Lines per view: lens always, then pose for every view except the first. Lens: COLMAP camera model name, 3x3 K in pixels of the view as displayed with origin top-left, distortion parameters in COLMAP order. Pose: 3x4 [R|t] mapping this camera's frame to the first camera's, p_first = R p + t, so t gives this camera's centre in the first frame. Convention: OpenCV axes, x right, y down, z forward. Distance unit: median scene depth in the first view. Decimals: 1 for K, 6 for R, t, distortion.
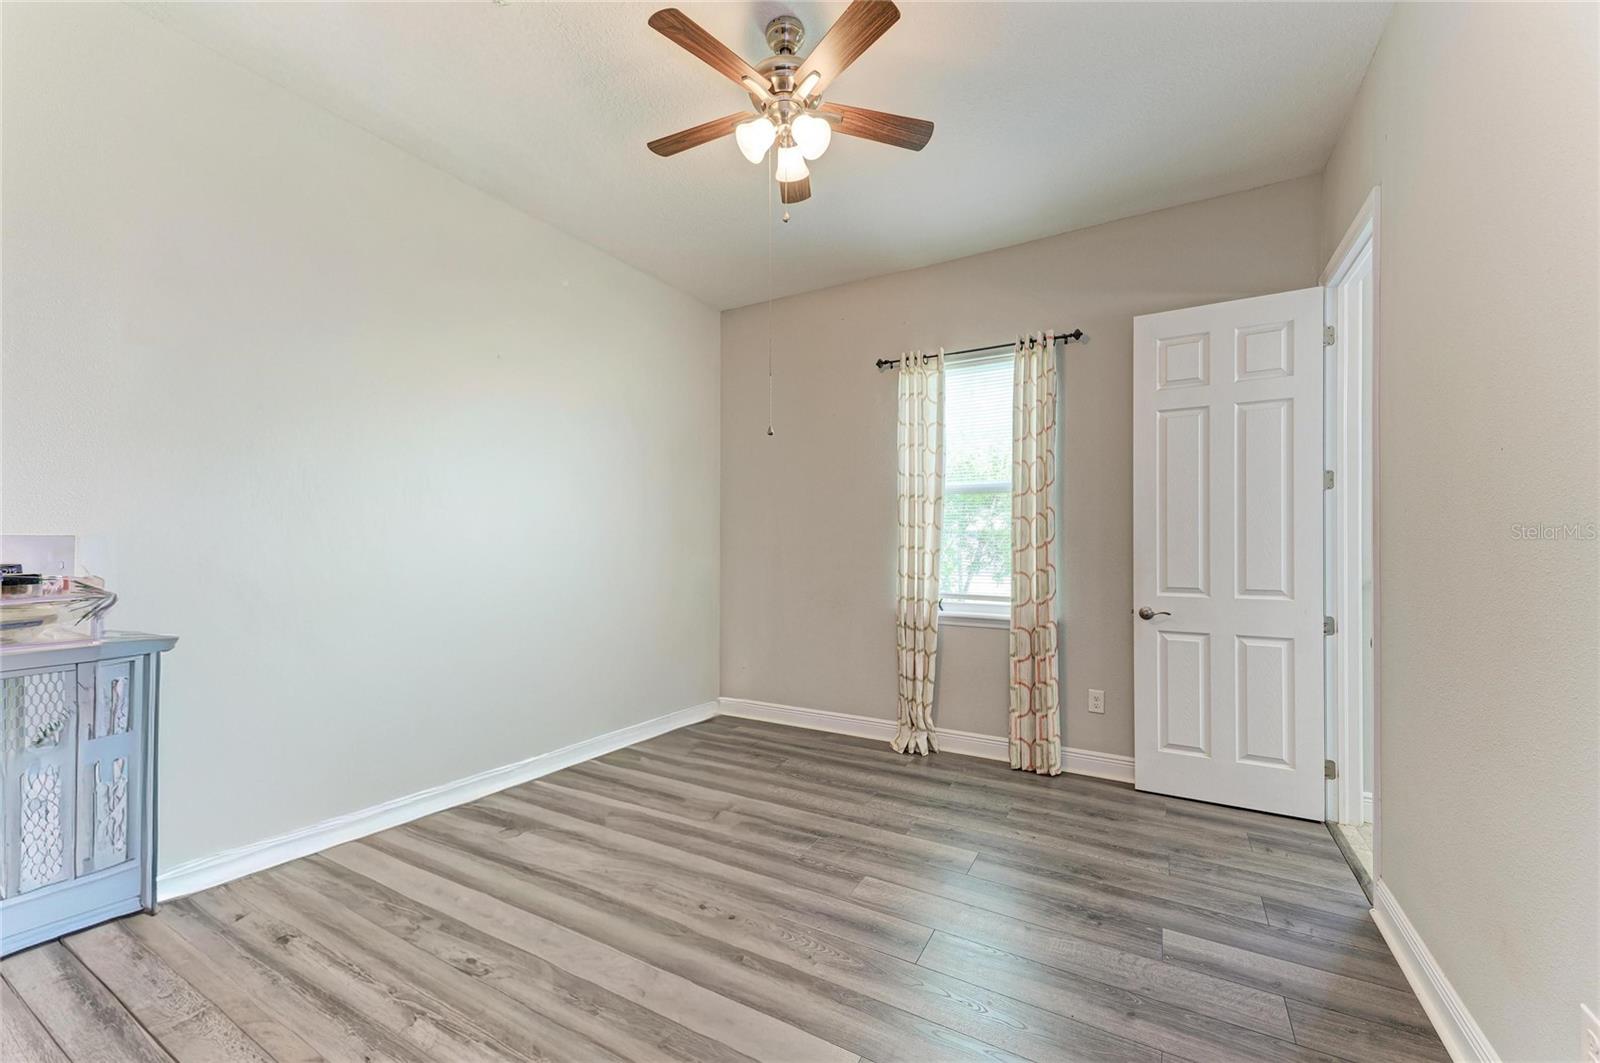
lens RADIAL K [[636.1, 0, 806.0], [0, 636.1, 536.6], [0, 0, 1]] dist [0.011275, -0.000413]
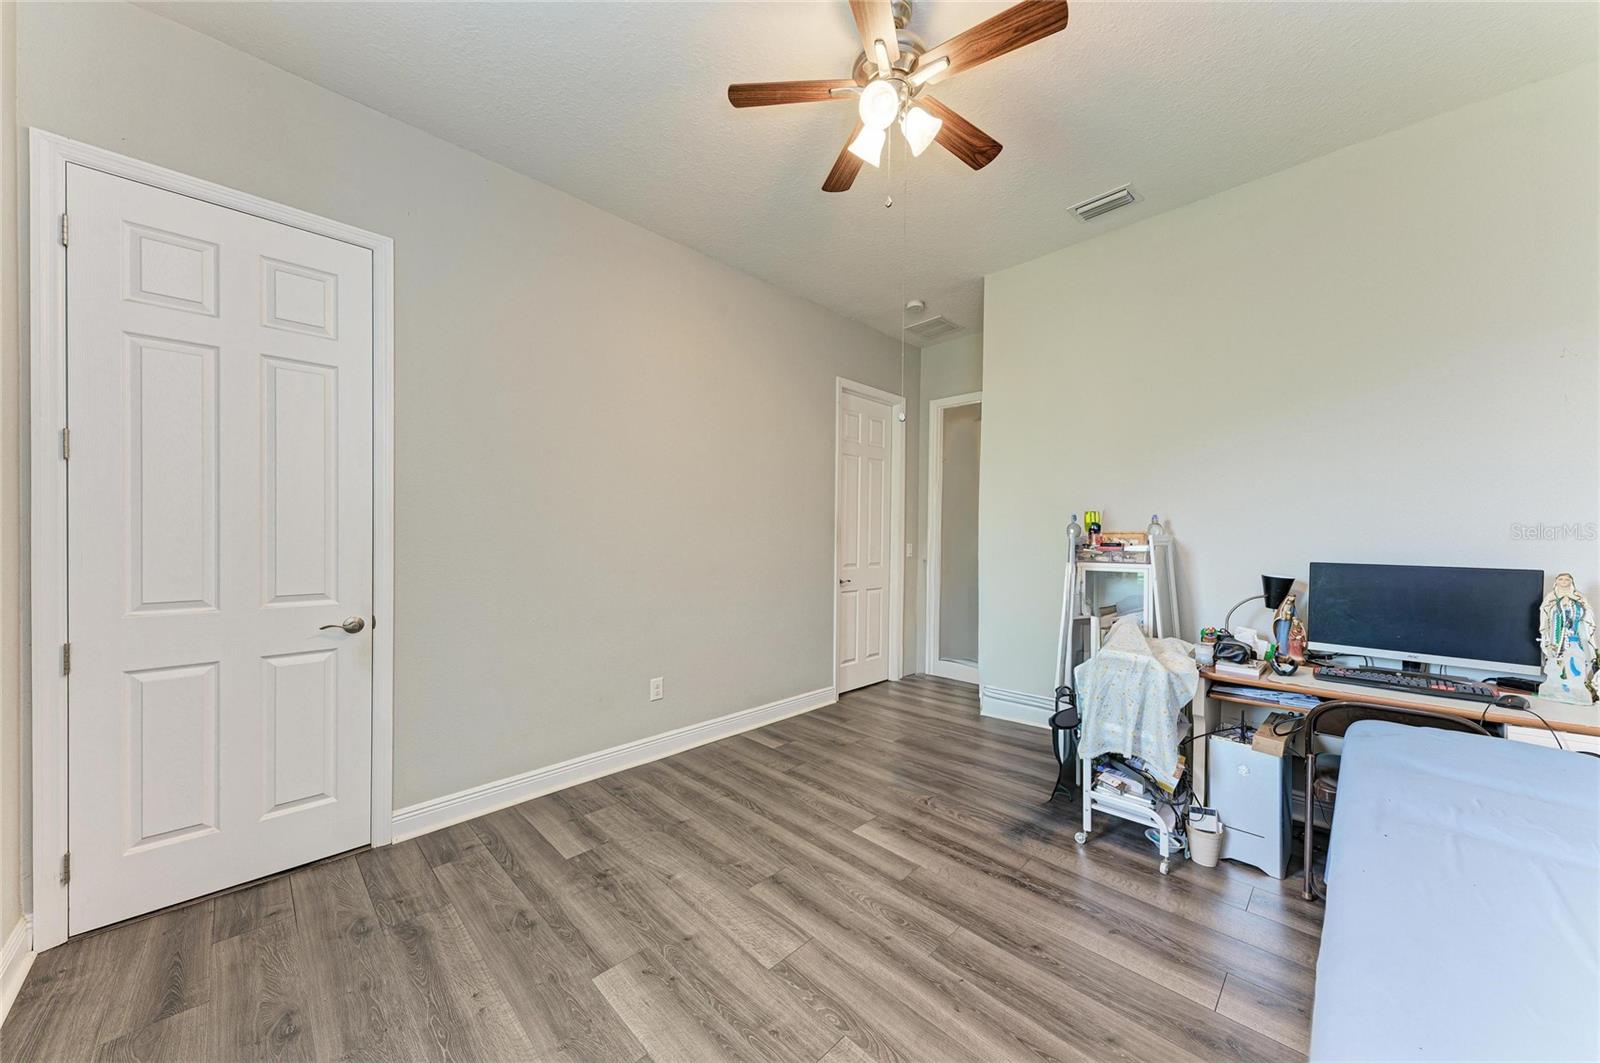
lens RADIAL K [[558.4, 0, 793.9], [0, 558.4, 543.8], [0, 0, 1]] dist [0.013305, -0.002260]
pose [[-0.961003, -0.011615, 0.276295, -0.124198], [-0.010069, 0.999925, 0.007014, 0.009436], [-0.276355, 0.003958, -0.961047, 1.747907]]
